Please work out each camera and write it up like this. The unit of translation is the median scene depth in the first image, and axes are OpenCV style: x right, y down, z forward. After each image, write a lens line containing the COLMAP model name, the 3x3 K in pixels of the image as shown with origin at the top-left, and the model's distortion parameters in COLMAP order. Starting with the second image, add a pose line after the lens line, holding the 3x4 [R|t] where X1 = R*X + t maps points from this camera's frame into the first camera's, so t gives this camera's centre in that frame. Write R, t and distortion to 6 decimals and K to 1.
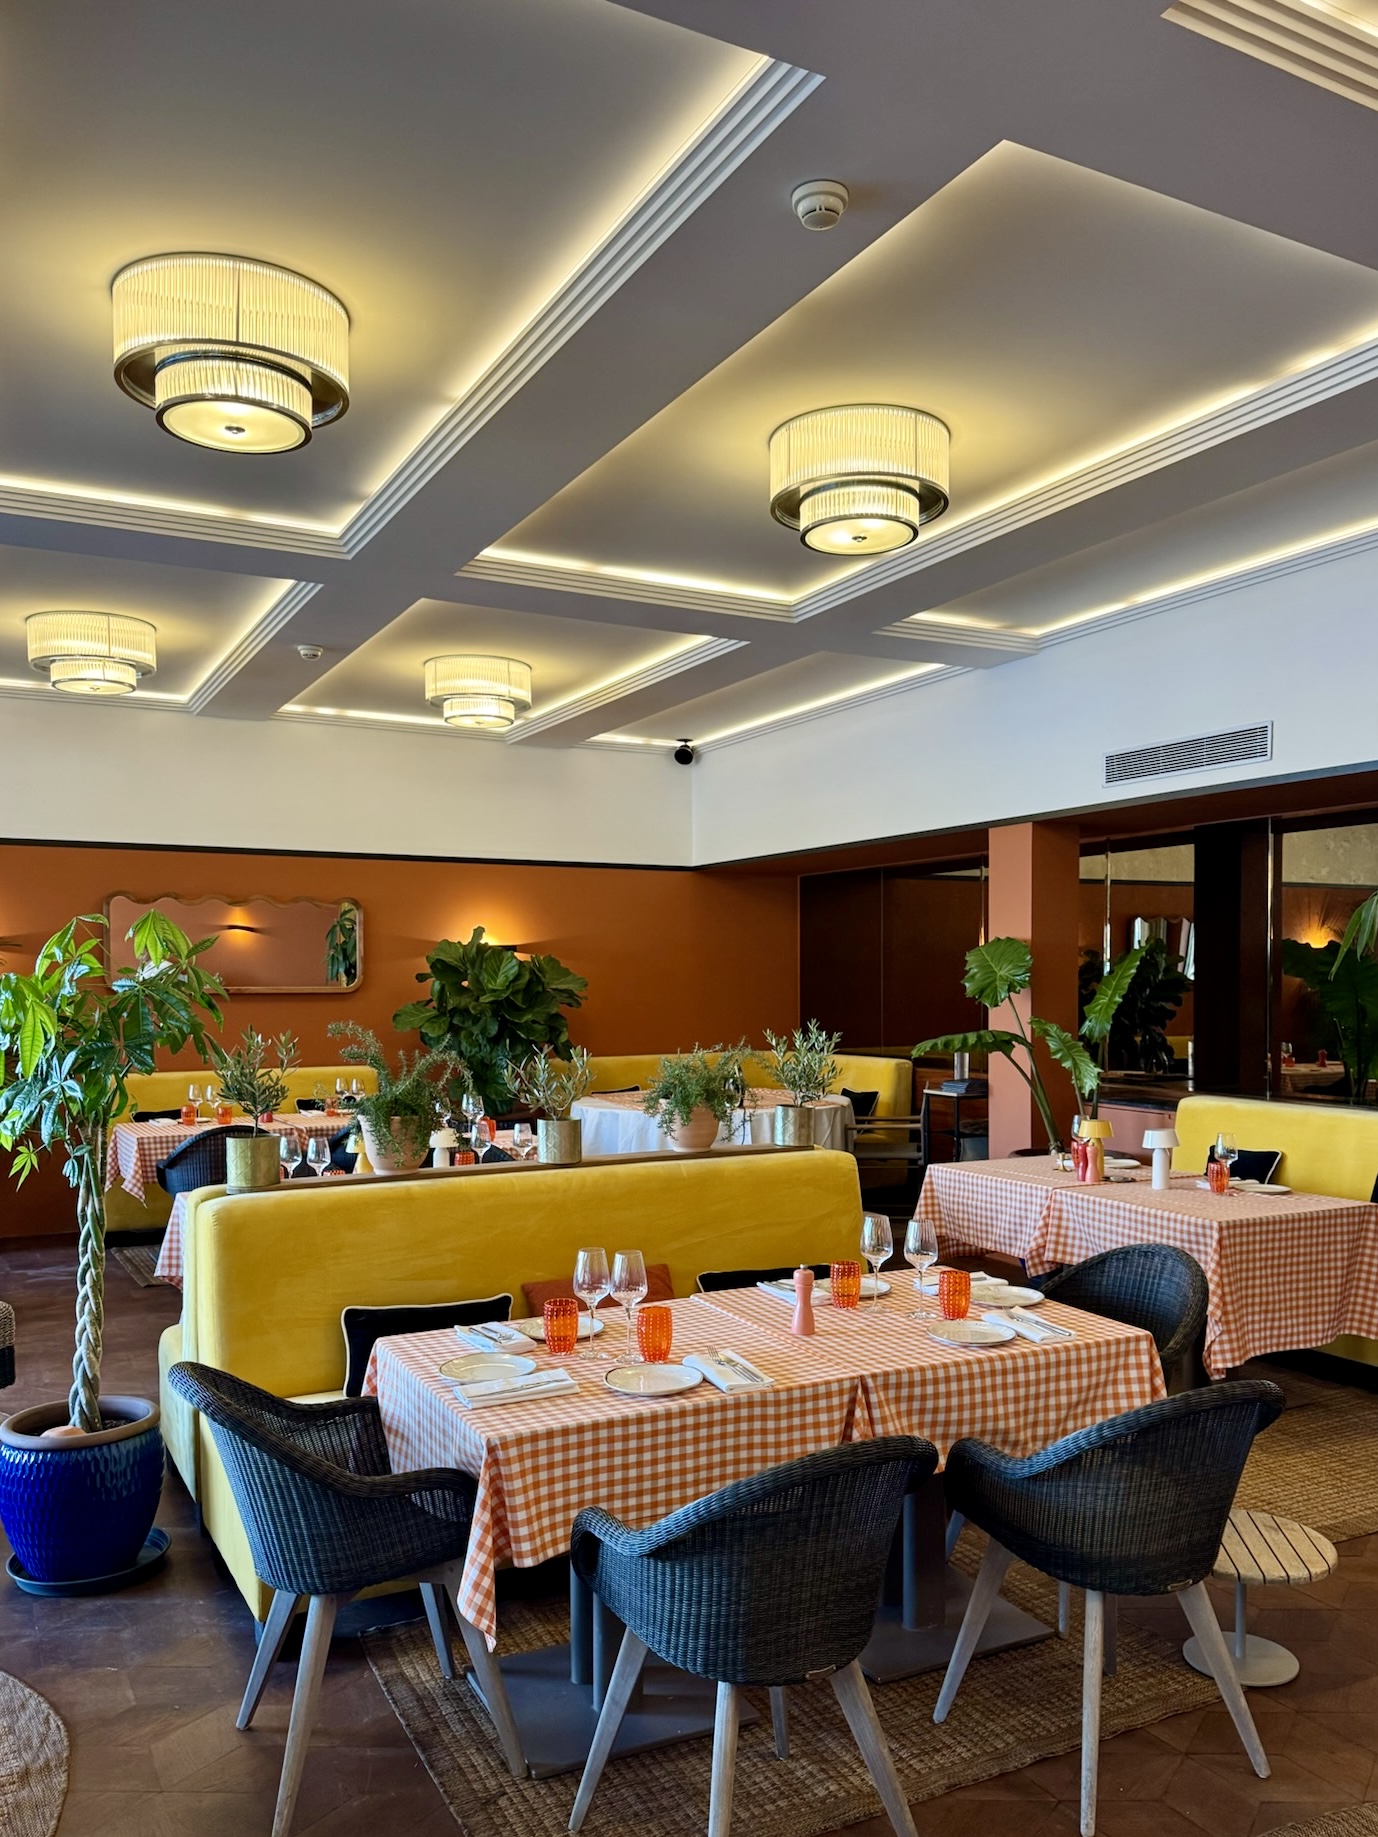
lens RADIAL K [[1283.0, 0, 692.5], [0, 1283.0, 997.3], [0, 0, 1]] dist [0.177413, -0.247145]
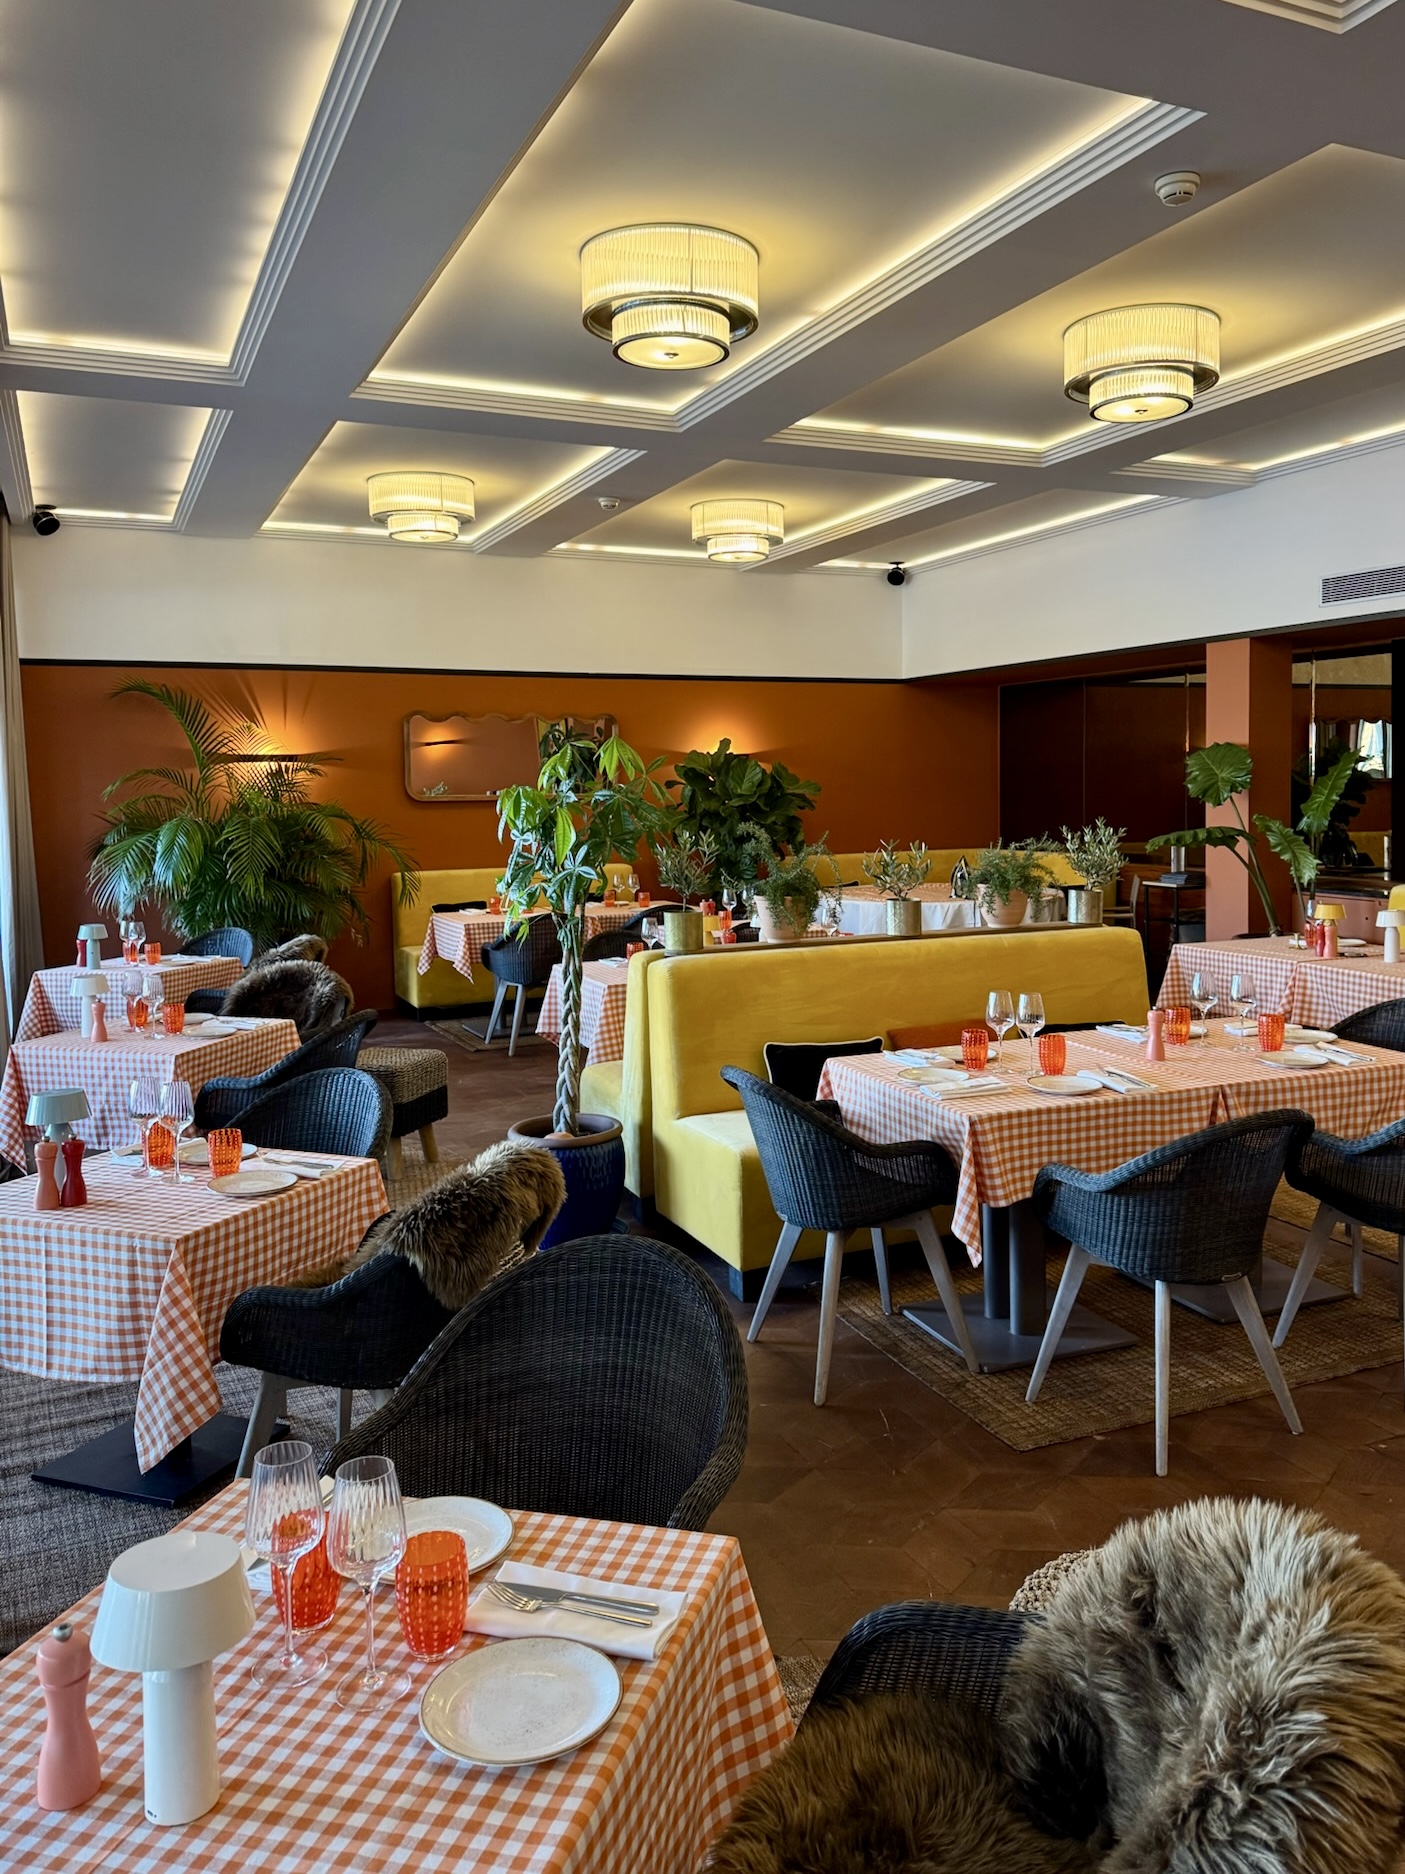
lens RADIAL K [[1371.1, 0, 702.0], [0, 1371.1, 817.3], [0, 0, 1]] dist [0.210965, -0.305000]
pose [[0.999491, -0.008115, -0.030846, -0.280921], [0.008512, 0.999883, 0.012747, -0.002906], [0.030739, -0.013003, 0.999443, -0.352728]]
